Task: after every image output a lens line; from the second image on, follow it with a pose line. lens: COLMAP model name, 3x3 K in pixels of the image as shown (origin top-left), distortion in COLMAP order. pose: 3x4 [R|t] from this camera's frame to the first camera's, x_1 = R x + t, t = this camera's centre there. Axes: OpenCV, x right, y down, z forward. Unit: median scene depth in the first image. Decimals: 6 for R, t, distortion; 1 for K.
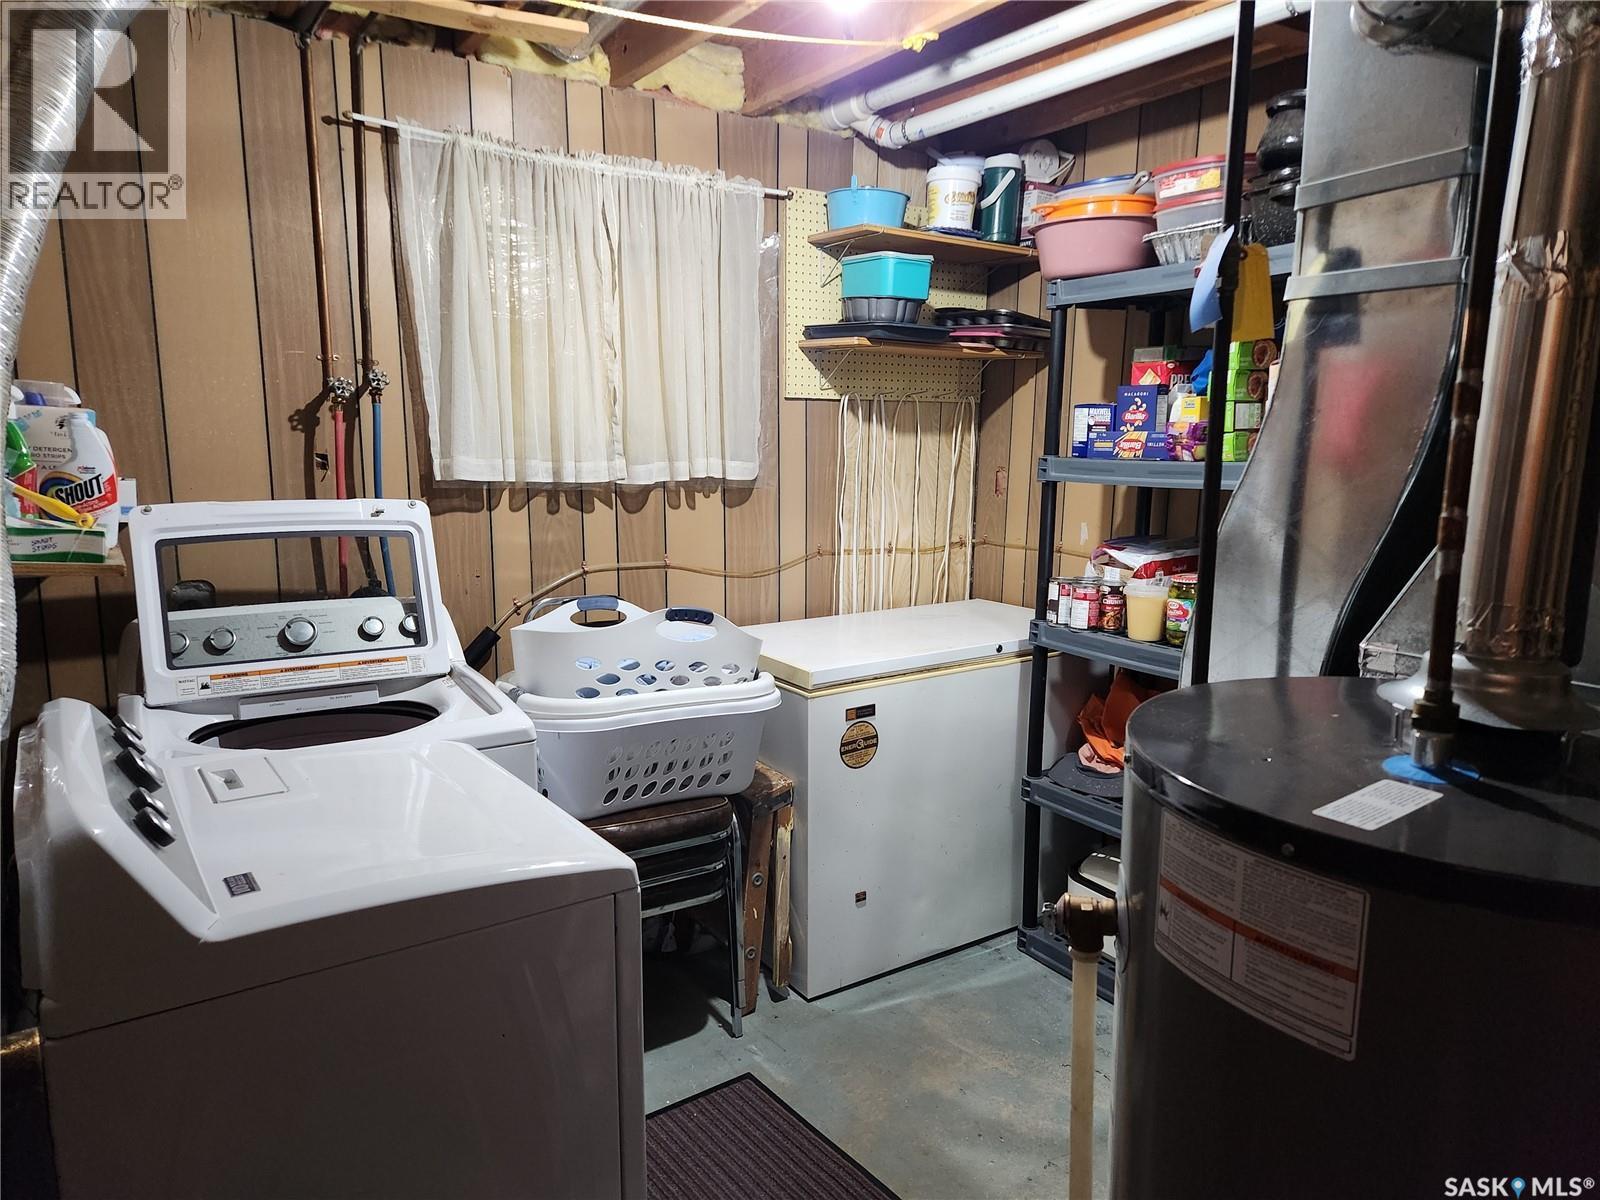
lens RADIAL K [[1080.5, 0, 797.0], [0, 1080.5, 597.8], [0, 0, 1]] dist [0.045916, -0.033932]
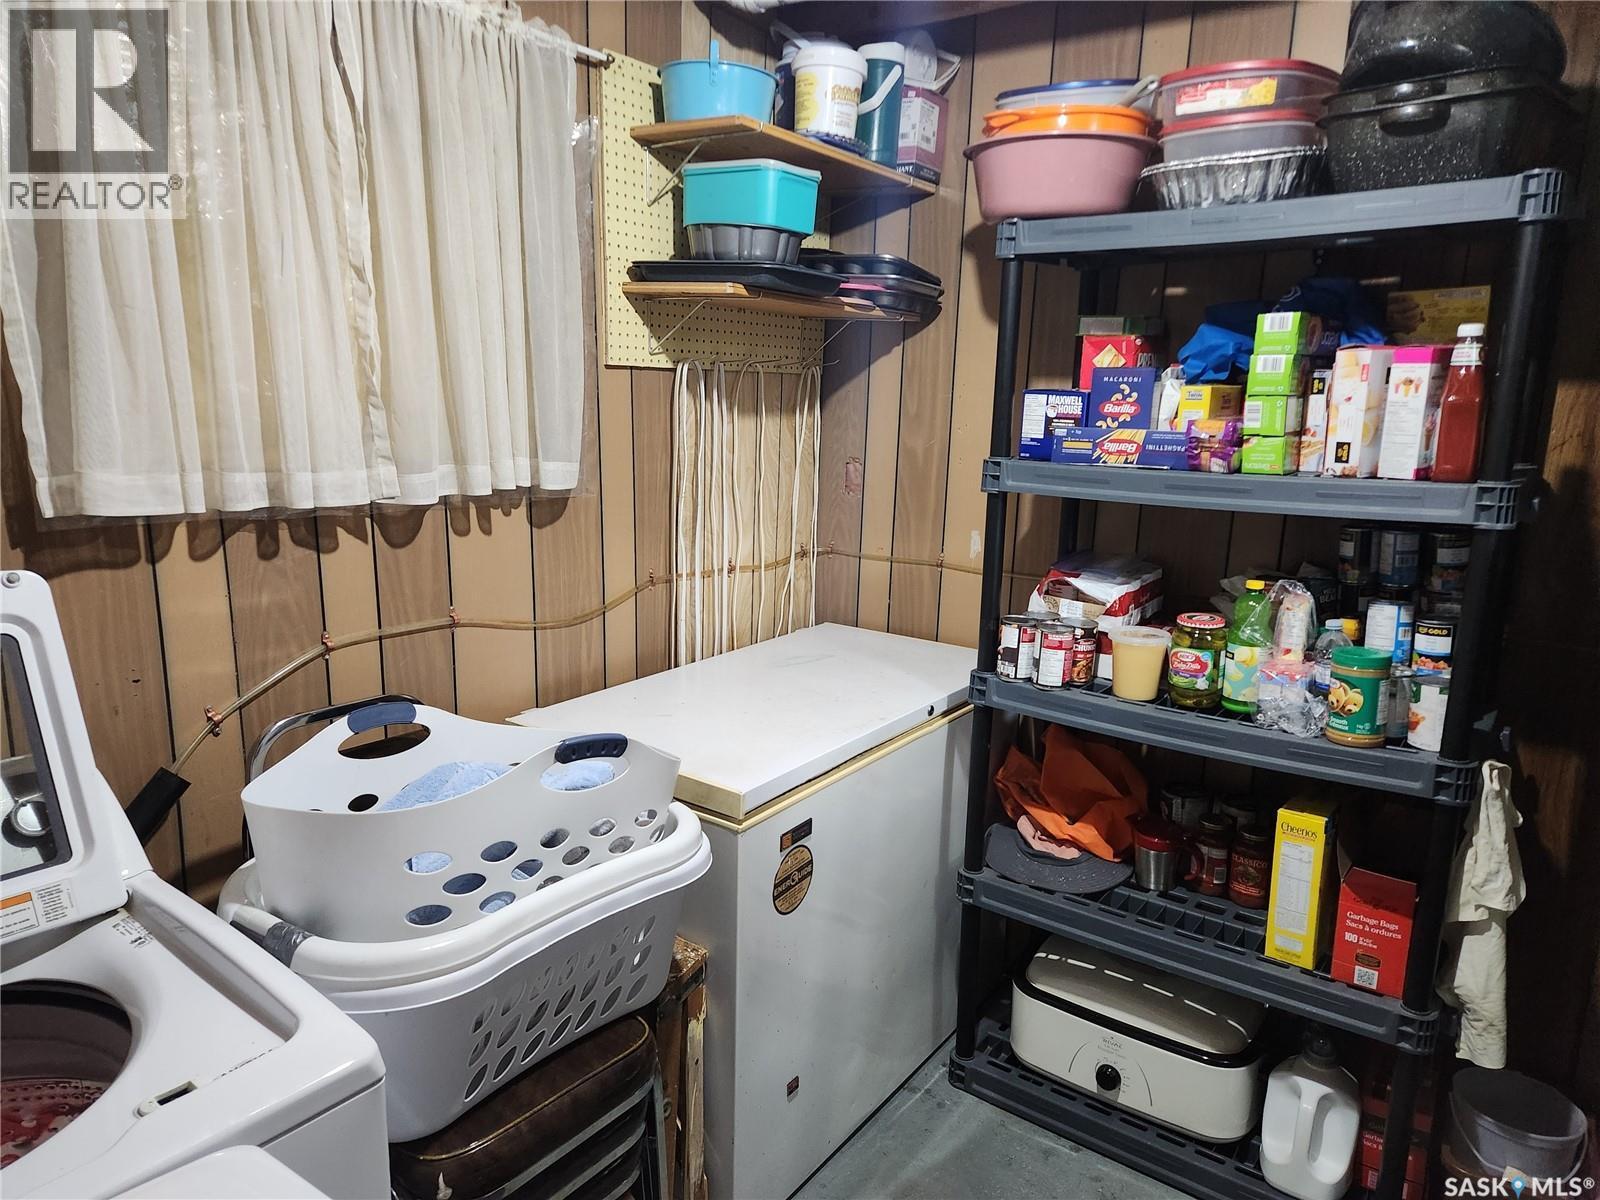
lens RADIAL K [[1080.5, 0, 812.9], [0, 1080.5, 612.3], [0, 0, 1]] dist [0.045916, -0.033932]
pose [[0.934699, -0.055297, 0.351114, -0.157277], [0.034360, 0.997255, 0.065588, -0.076849], [-0.353777, -0.049241, 0.934033, 0.334962]]
